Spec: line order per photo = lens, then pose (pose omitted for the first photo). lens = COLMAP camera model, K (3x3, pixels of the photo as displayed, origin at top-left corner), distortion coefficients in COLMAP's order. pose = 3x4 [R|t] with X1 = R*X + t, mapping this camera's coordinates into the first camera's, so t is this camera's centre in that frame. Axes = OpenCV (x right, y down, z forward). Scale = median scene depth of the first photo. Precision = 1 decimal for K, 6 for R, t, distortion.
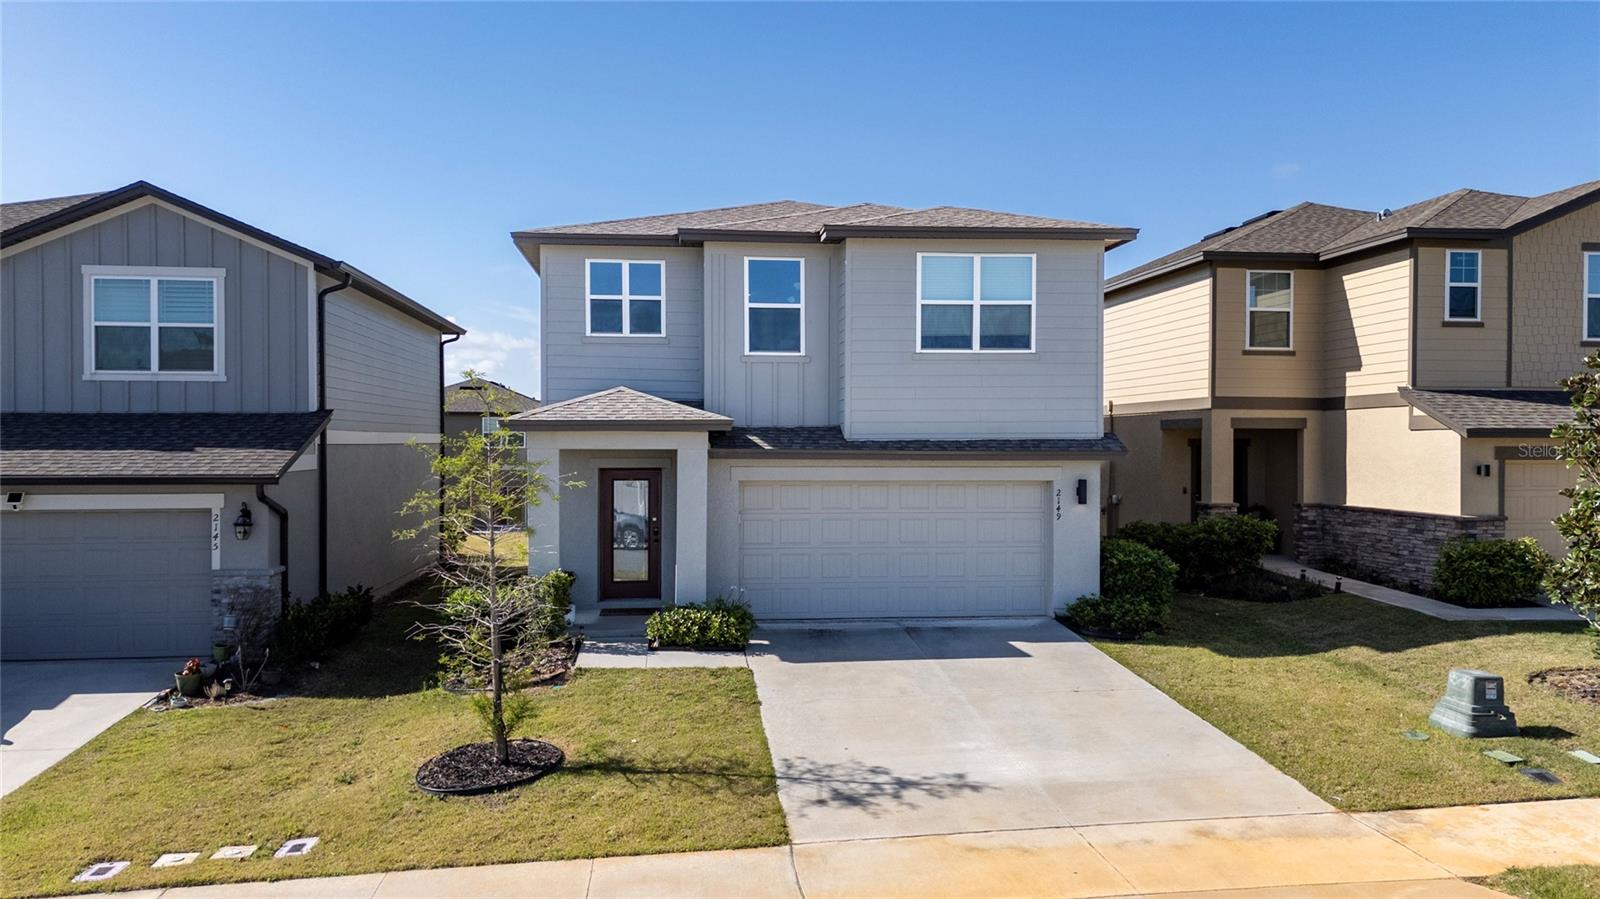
lens RADIAL K [[1161.4, 0, 808.2], [0, 1161.4, 440.9], [0, 0, 1]] dist [0.055067, -0.038487]
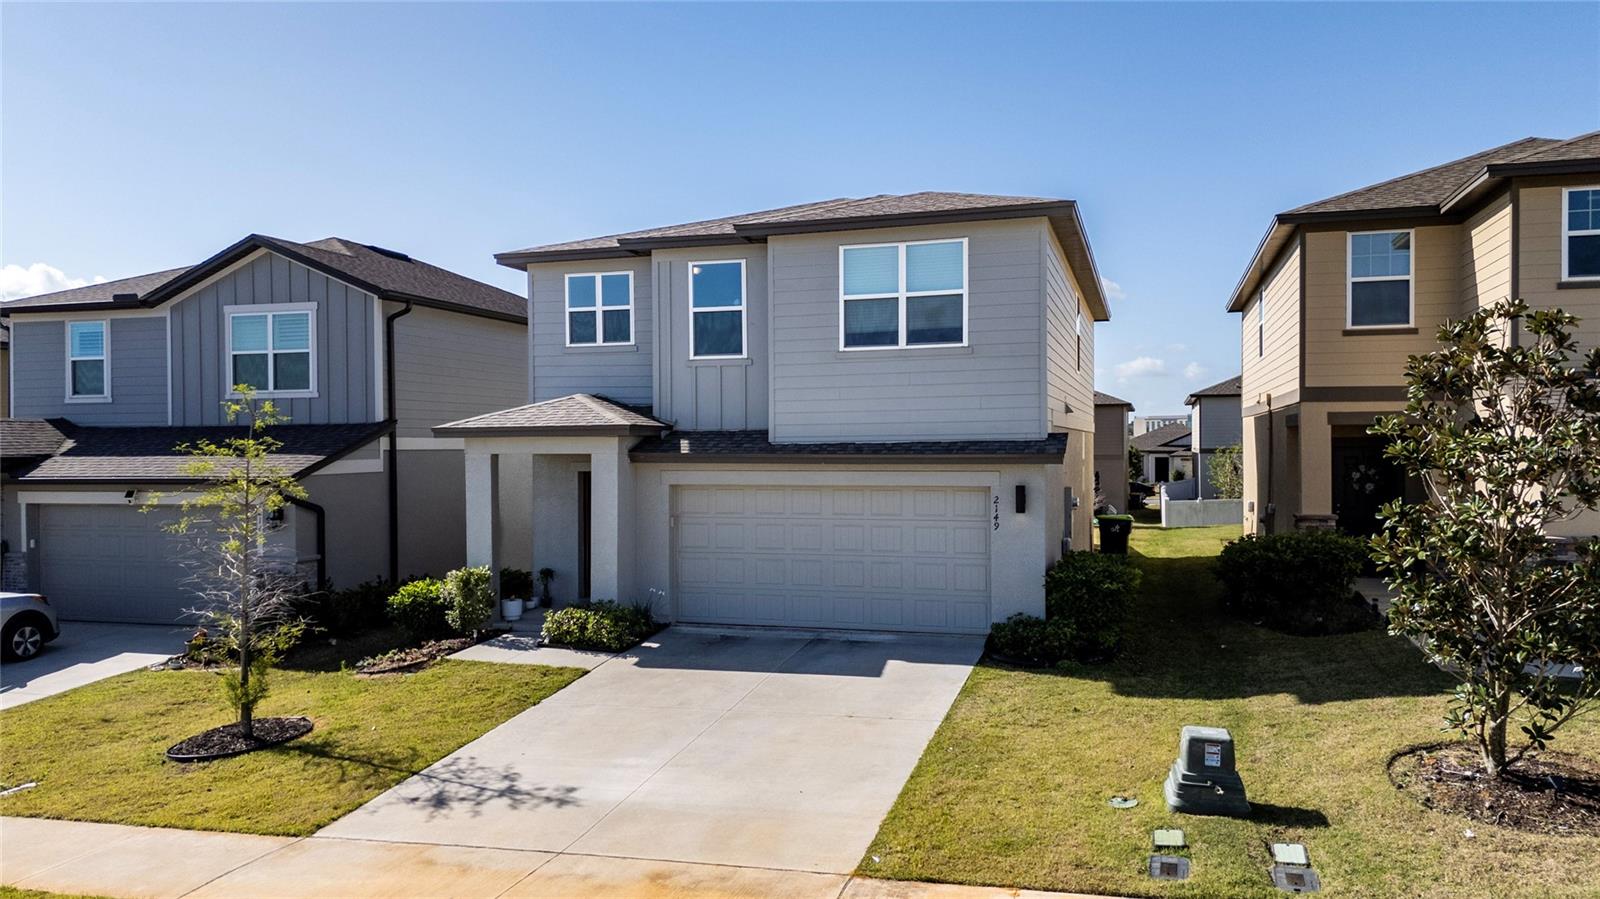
lens RADIAL K [[1156.4, 0, 818.1], [0, 1156.4, 441.8], [0, 0, 1]] dist [0.053962, -0.035146]
pose [[0.920761, -0.007762, -0.390049, 0.440430], [0.007607, 0.999969, -0.001942, 0.000085], [0.390052, -0.001179, 0.920792, 0.119146]]
